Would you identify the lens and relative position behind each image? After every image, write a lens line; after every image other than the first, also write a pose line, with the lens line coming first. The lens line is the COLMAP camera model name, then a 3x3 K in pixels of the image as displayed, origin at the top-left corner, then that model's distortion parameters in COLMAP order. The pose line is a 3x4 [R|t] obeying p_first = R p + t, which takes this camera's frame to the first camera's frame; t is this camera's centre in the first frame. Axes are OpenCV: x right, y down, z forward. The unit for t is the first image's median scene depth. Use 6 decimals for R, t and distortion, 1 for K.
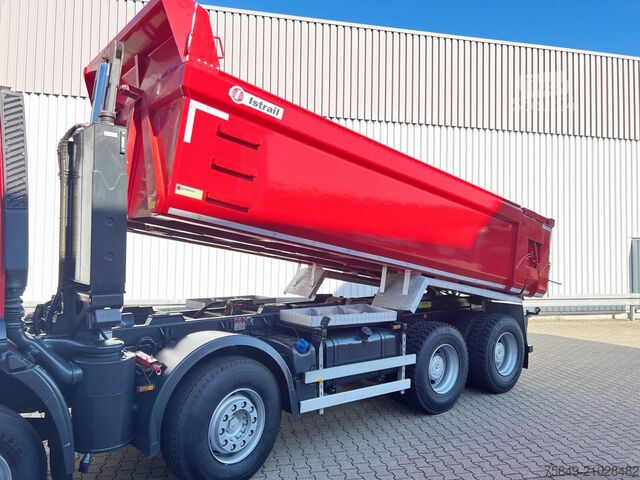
lens RADIAL K [[485.3, 0, 320.0], [0, 485.3, 240.0], [0, 0, 1]] dist [0.017149, 0.002942]
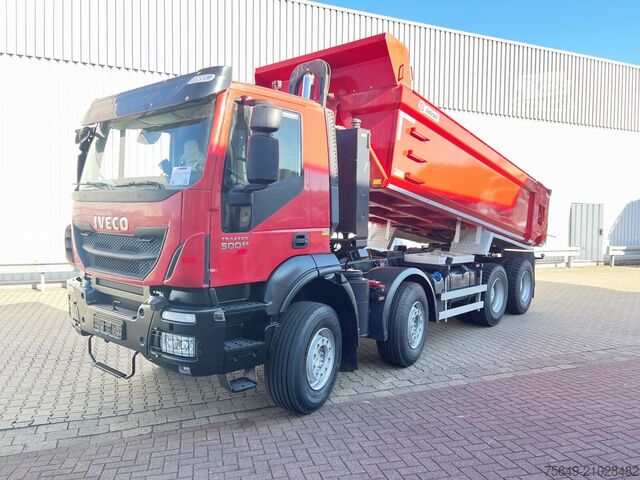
lens RADIAL K [[501.7, 0, 320.0], [0, 501.7, 240.0], [0, 0, 1]] dist [0.029651, -0.000767]
pose [[0.982540, 0.000302, 0.186051, -0.588981], [-0.015951, 0.996454, 0.082616, -0.012336], [-0.185366, -0.084141, 0.979061, -0.371083]]
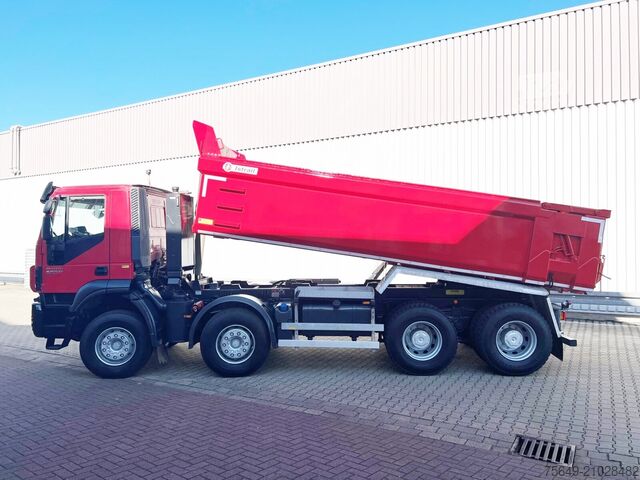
lens RADIAL K [[467.0, 0, 320.0], [0, 467.0, 240.0], [0, 0, 1]] dist [0.022929, -0.001193]
pose [[0.742126, -0.017676, -0.670027, 0.978801], [0.034577, 0.999331, 0.011934, -0.021672], [0.669368, -0.032024, 0.742240, -0.078454]]
